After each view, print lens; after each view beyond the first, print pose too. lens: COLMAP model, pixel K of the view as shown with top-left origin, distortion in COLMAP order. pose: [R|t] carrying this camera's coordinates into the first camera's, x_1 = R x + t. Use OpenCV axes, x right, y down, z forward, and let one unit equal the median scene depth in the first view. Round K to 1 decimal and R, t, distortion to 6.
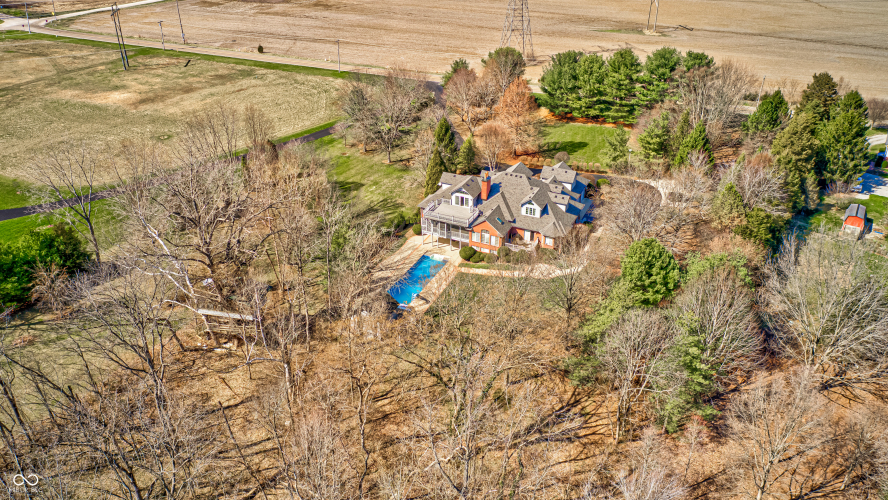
lens RADIAL K [[718.2, 0, 442.7], [0, 718.2, 254.5], [0, 0, 1]] dist [-0.041081, -0.006303]
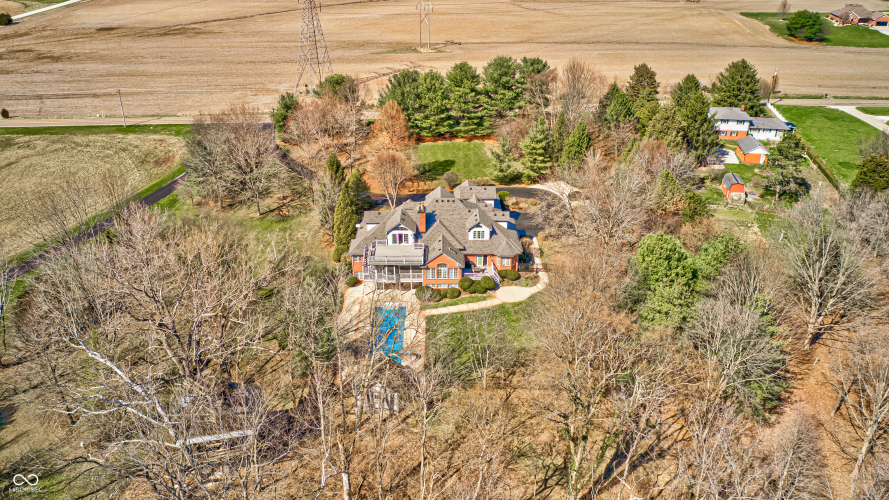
lens RADIAL K [[719.0, 0, 444.4], [0, 719.0, 245.4], [0, 0, 1]] dist [-0.041081, -0.006303]
pose [[0.901399, -0.192409, 0.387889, -0.210644], [0.213723, 0.976819, -0.012118, -0.033377], [-0.376566, 0.093824, 0.921626, 0.116074]]
